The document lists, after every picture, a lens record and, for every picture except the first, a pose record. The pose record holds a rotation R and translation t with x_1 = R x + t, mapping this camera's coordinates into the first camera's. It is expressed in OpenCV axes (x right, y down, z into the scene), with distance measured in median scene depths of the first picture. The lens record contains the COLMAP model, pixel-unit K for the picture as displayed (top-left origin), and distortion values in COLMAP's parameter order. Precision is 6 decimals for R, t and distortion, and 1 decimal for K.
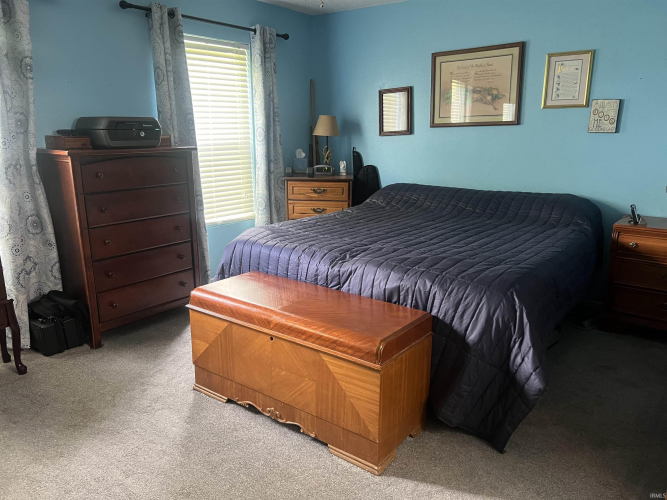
lens RADIAL K [[504.4, 0, 333.2], [0, 504.4, 249.8], [0, 0, 1]] dist [0.045175, -0.053155]
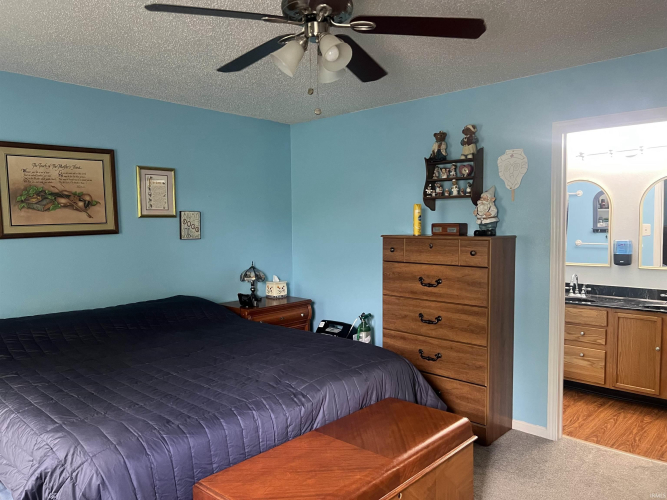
lens RADIAL K [[504.4, 0, 329.4], [0, 504.4, 250.4], [0, 0, 1]] dist [0.045175, -0.053155]
pose [[0.083603, -0.057146, 0.994859, -0.743164], [0.244738, 0.968954, 0.035091, -0.212948], [-0.965978, 0.240546, 0.094994, 0.751187]]
